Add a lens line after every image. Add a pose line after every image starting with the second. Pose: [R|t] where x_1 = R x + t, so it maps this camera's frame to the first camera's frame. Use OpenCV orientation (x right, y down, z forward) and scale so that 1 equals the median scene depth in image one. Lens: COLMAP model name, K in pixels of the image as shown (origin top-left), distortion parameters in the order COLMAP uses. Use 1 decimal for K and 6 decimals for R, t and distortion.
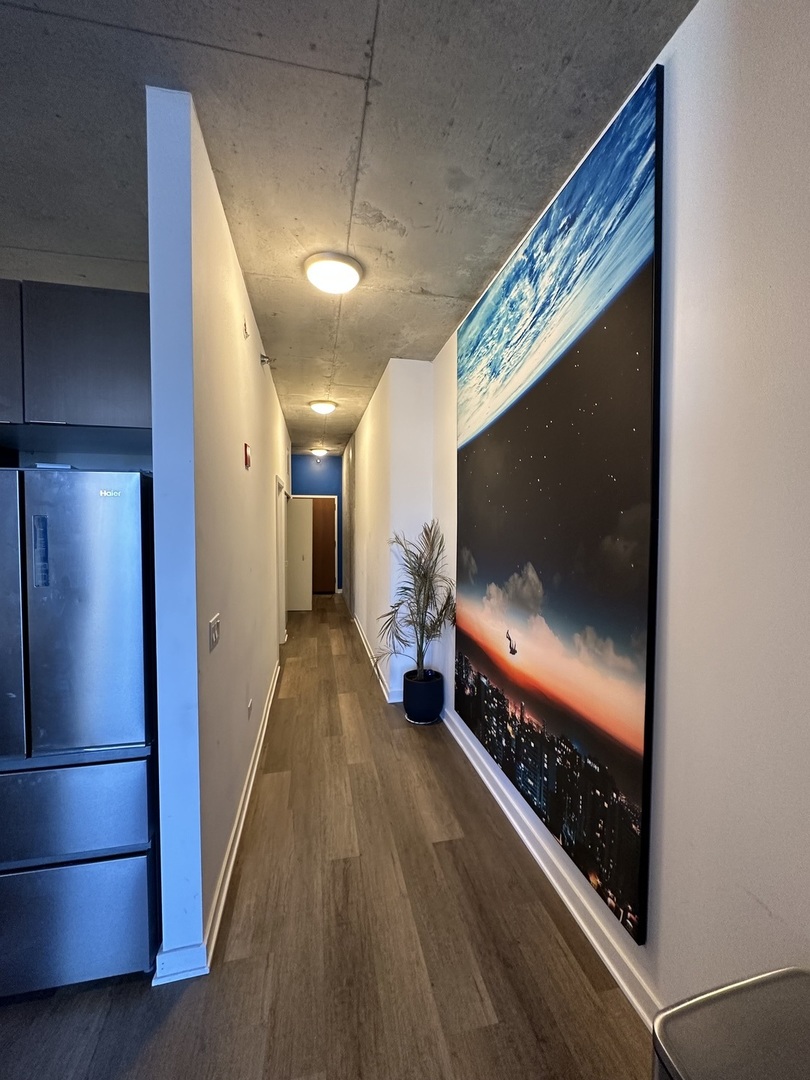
lens RADIAL K [[431.1, 0, 404.6], [0, 431.1, 538.5], [0, 0, 1]] dist [-0.002152, -0.000302]
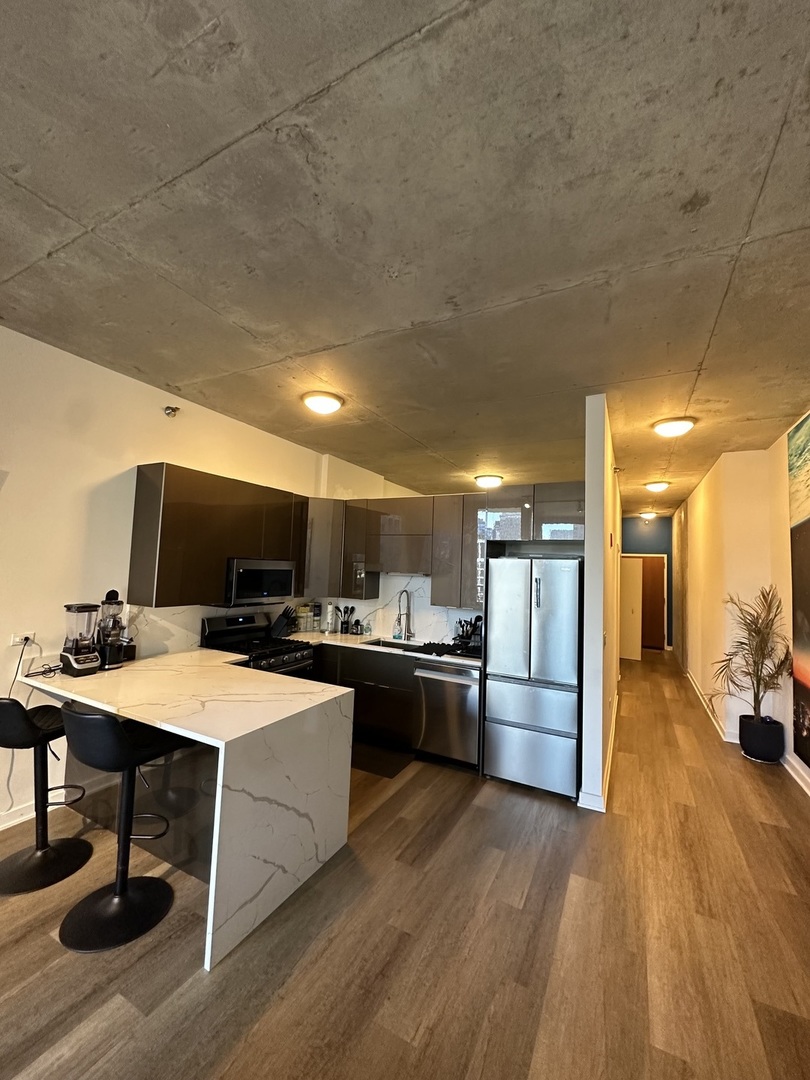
lens RADIAL K [[431.1, 0, 404.6], [0, 431.1, 538.5], [0, 0, 1]] dist [-0.002152, -0.000302]
pose [[0.770876, -0.016163, -0.636780, 0.063285], [-0.059677, 0.993449, -0.097460, 0.005012], [0.634183, 0.113131, 0.764862, -0.687449]]
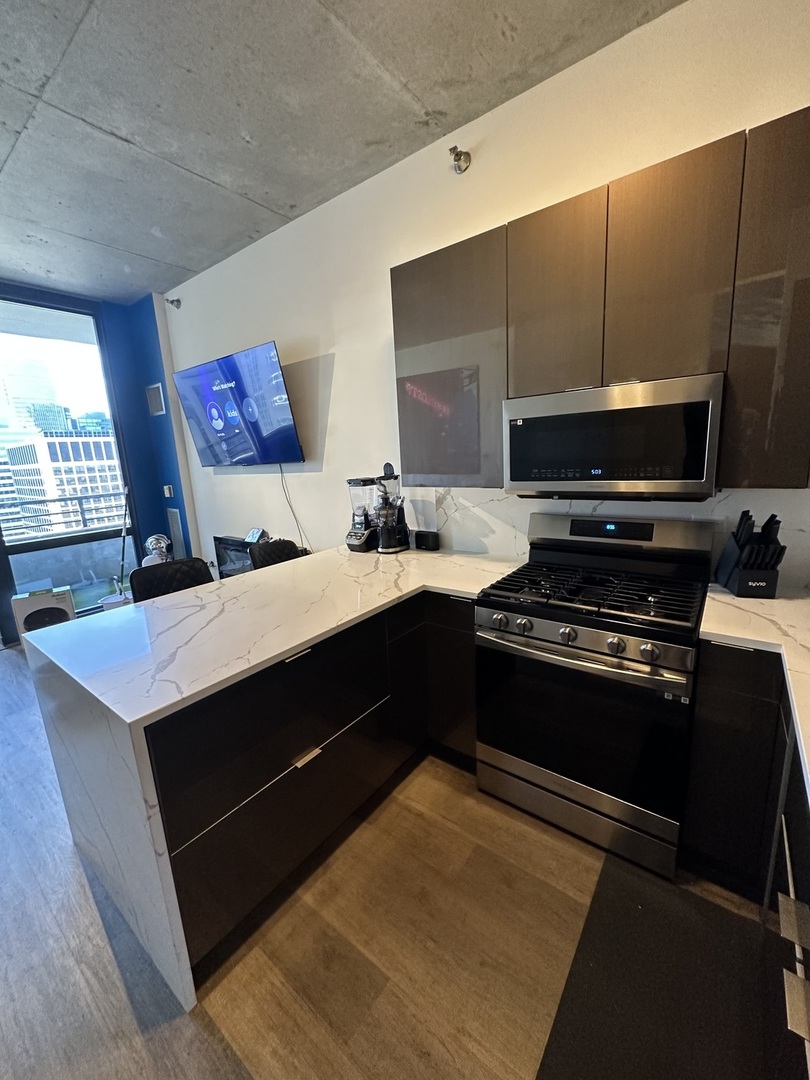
lens RADIAL K [[431.1, 0, 404.6], [0, 431.1, 538.5], [0, 0, 1]] dist [-0.002152, -0.000302]
pose [[-0.756867, 0.165172, -0.632353, -0.619968], [0.025606, 0.974290, 0.223839, 0.024453], [0.653067, 0.153224, -0.741637, 0.423626]]
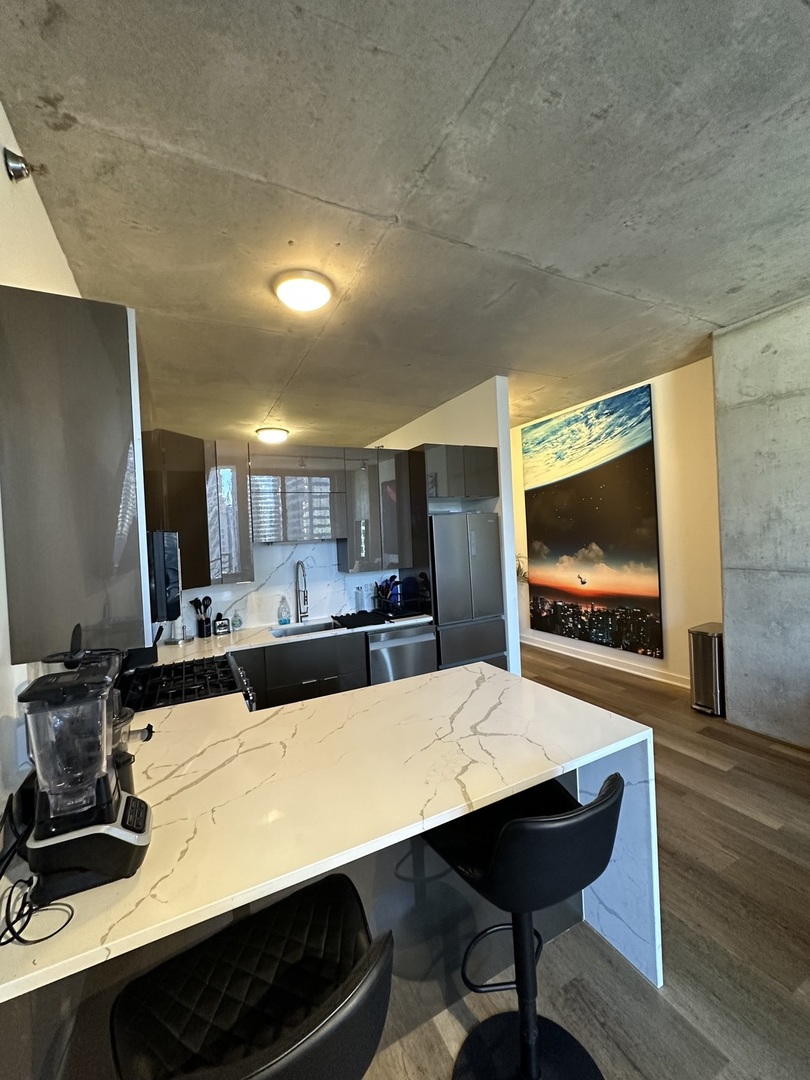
lens RADIAL K [[431.1, 0, 404.6], [0, 431.1, 538.5], [0, 0, 1]] dist [-0.002152, -0.000302]
pose [[0.964133, -0.053232, 0.260026, -1.007161], [0.061482, 0.997827, -0.023692, 0.020168], [-0.258200, 0.038829, 0.965311, -0.779337]]
